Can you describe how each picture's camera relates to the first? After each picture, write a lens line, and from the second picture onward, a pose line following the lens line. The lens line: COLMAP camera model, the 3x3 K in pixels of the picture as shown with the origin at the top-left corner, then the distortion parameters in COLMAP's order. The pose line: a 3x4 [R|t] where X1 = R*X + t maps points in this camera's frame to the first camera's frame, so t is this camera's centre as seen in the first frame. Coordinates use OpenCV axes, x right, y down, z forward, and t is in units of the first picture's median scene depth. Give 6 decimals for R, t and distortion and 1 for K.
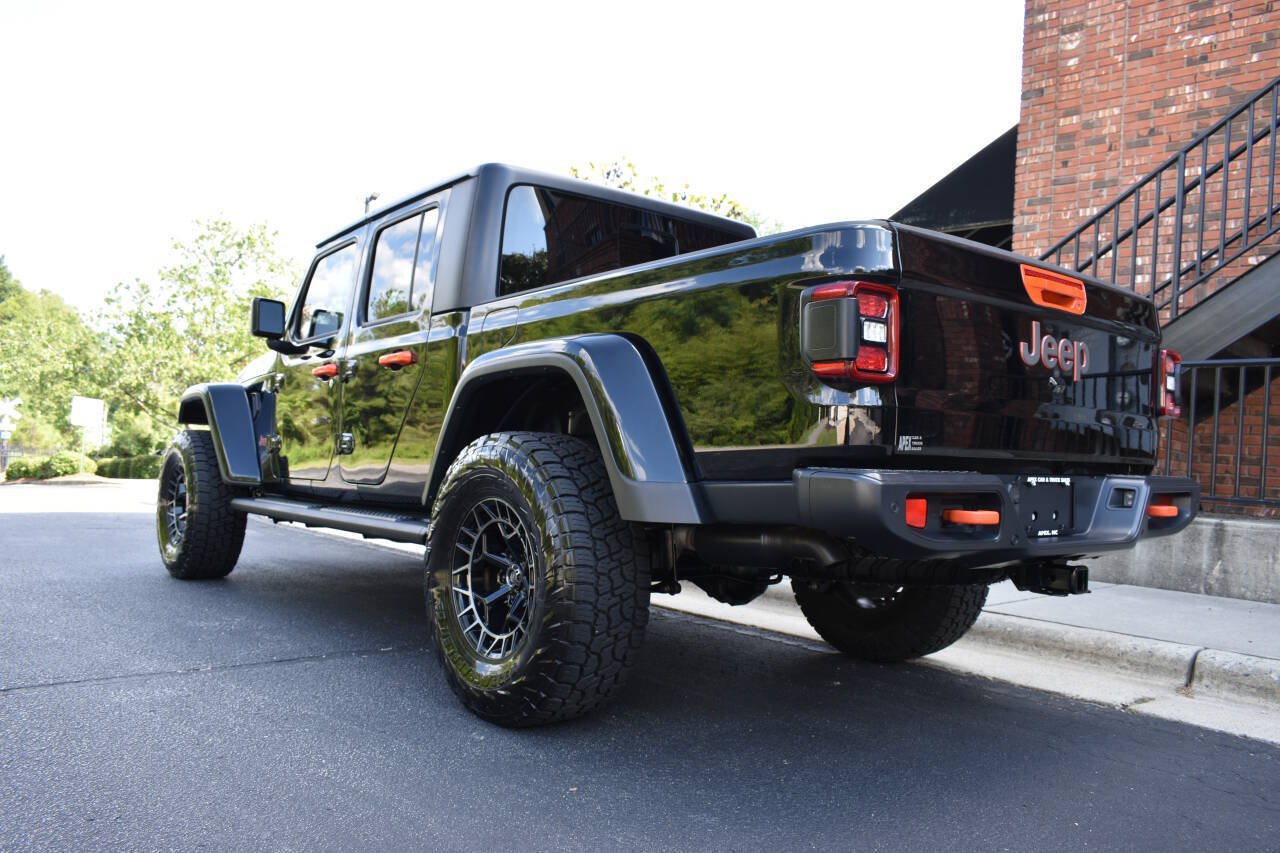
lens RADIAL K [[980.5, 0, 638.1], [0, 980.5, 428.9], [0, 0, 1]] dist [-0.026634, 0.015968]
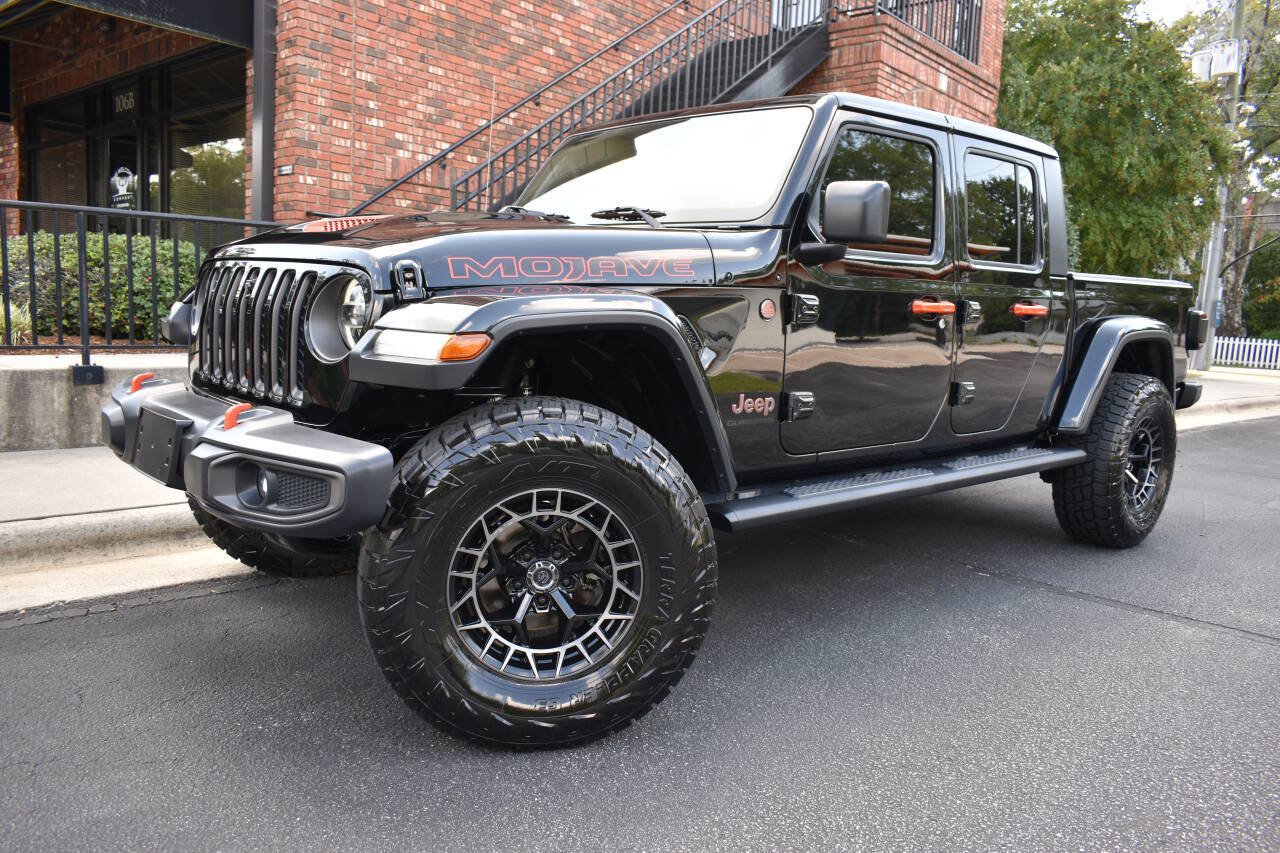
lens RADIAL K [[980.5, 0, 649.9], [0, 980.5, 428.0], [0, 0, 1]] dist [-0.026634, 0.015968]
pose [[-0.068153, -0.166689, 0.983651, -0.663274], [-0.075407, 0.983984, 0.161521, -0.043412], [-0.994821, -0.063166, -0.079631, 0.762403]]
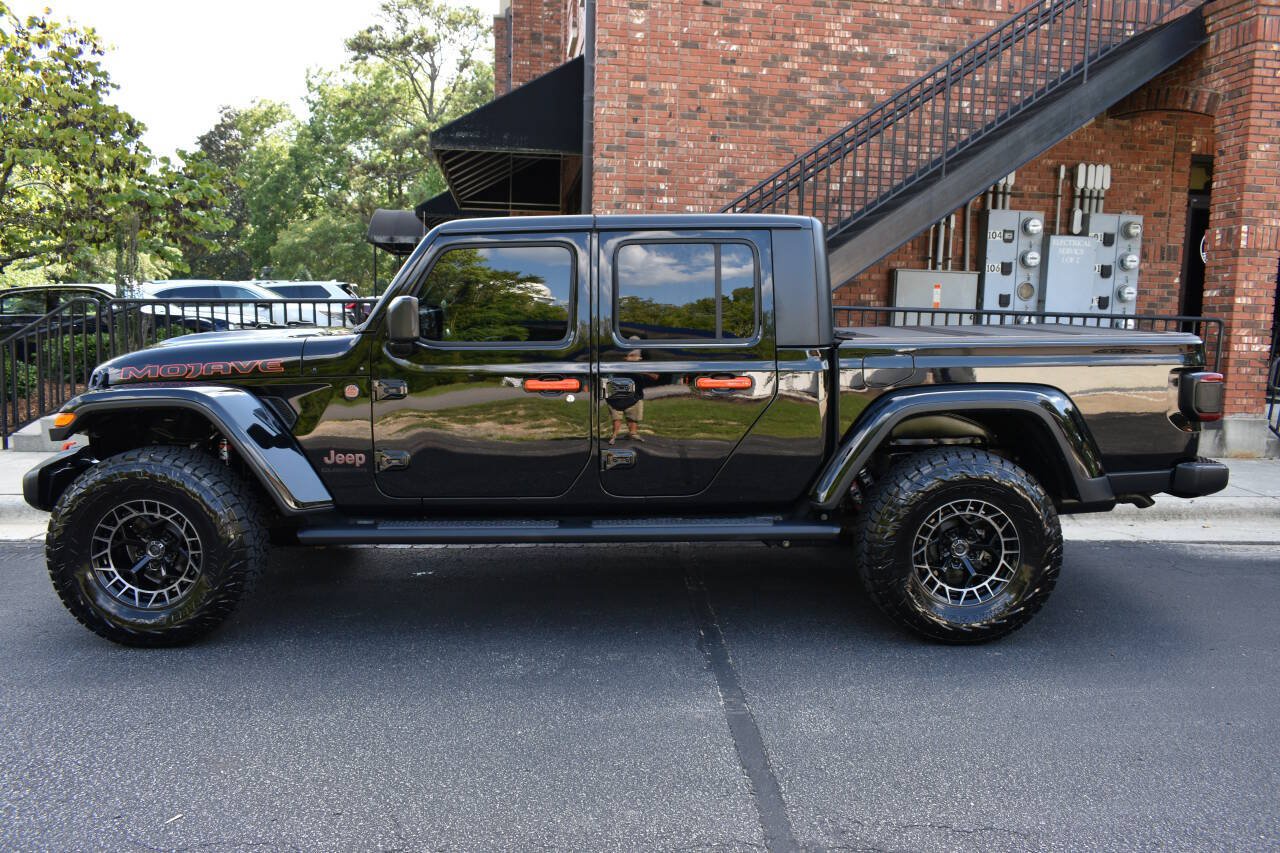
lens RADIAL K [[980.5, 0, 644.4], [0, 980.5, 431.6], [0, 0, 1]] dist [-0.026634, 0.015968]
pose [[0.610858, -0.140051, 0.779255, -0.602965], [-0.006014, 0.983381, 0.181452, -0.111651], [-0.791718, -0.115528, 0.599864, 0.202872]]
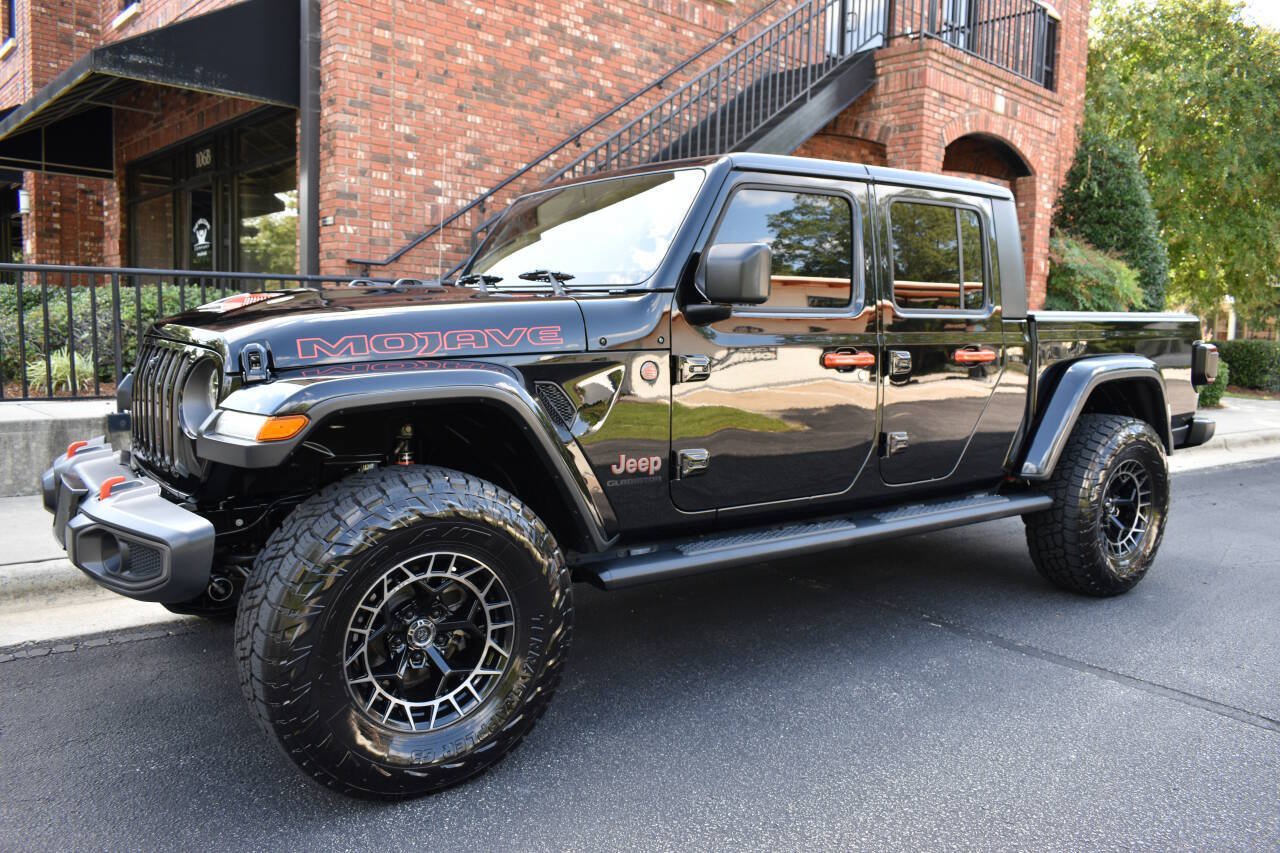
lens RADIAL K [[980.5, 0, 649.5], [0, 980.5, 428.0], [0, 0, 1]] dist [-0.026634, 0.015968]
pose [[0.046873, -0.146876, 0.988044, -0.674439], [-0.050775, 0.987502, 0.149205, -0.068417], [-0.997610, -0.057161, 0.038830, 0.666733]]
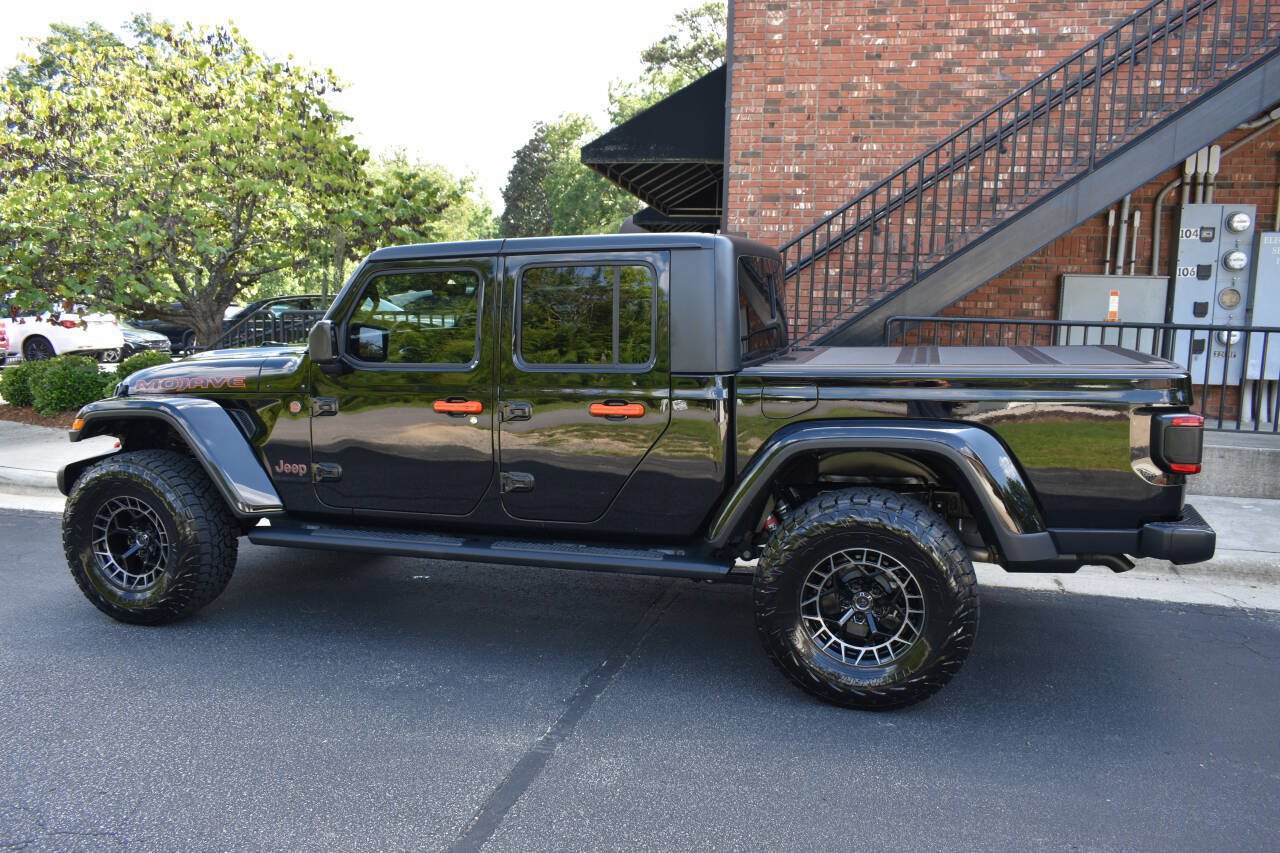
lens RADIAL K [[980.5, 0, 642.1], [0, 980.5, 432.0], [0, 0, 1]] dist [-0.026634, 0.015968]
pose [[0.826247, -0.113834, 0.551686, -0.421023], [0.014190, 0.983264, 0.181633, -0.124100], [-0.563129, -0.142246, 0.814035, 0.051258]]
